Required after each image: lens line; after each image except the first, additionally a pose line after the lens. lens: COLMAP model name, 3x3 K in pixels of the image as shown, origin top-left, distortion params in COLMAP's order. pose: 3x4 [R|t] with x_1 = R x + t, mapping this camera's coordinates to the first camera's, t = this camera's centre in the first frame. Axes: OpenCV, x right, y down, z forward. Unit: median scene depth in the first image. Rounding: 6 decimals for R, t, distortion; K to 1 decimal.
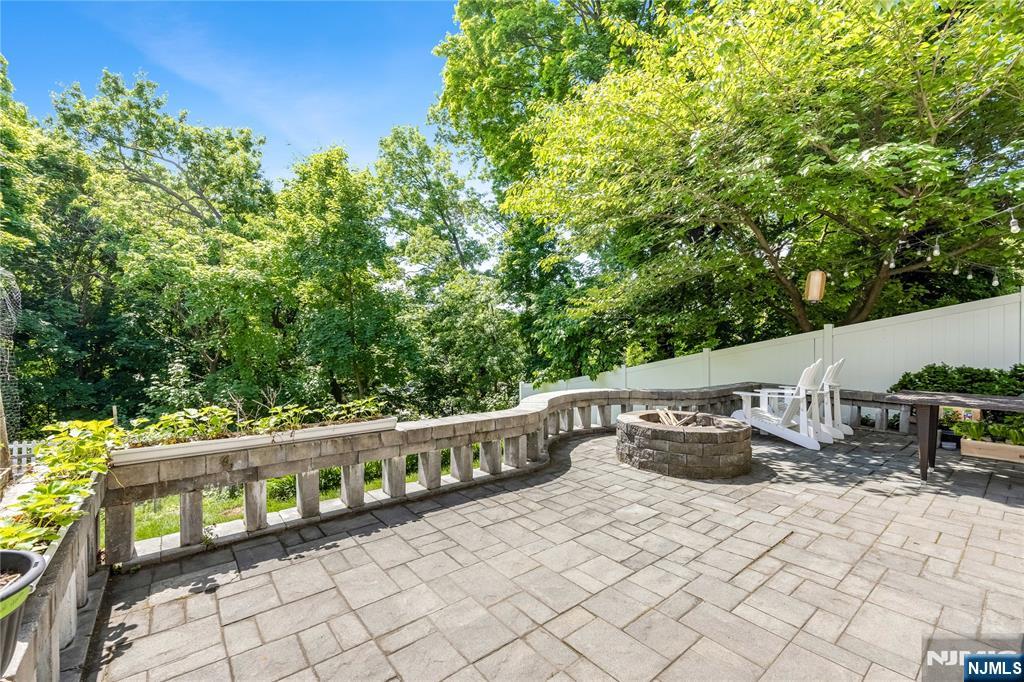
lens RADIAL K [[421.8, 0, 518.4], [0, 421.8, 346.0], [0, 0, 1]] dist [-0.006915, -0.000210]
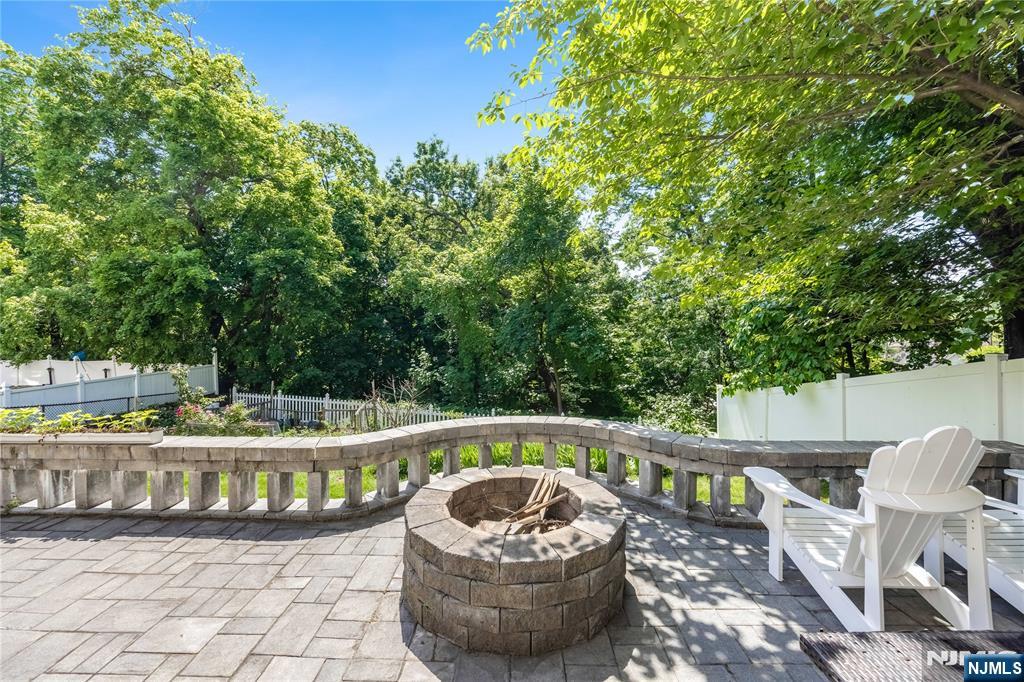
lens RADIAL K [[421.8, 0, 513.8], [0, 421.8, 333.2], [0, 0, 1]] dist [-0.006915, -0.000210]
pose [[0.762696, 0.001788, -0.646755, 1.046418], [0.001884, 0.999986, 0.004986, -0.076160], [0.646755, -0.005022, 0.762682, 0.795914]]
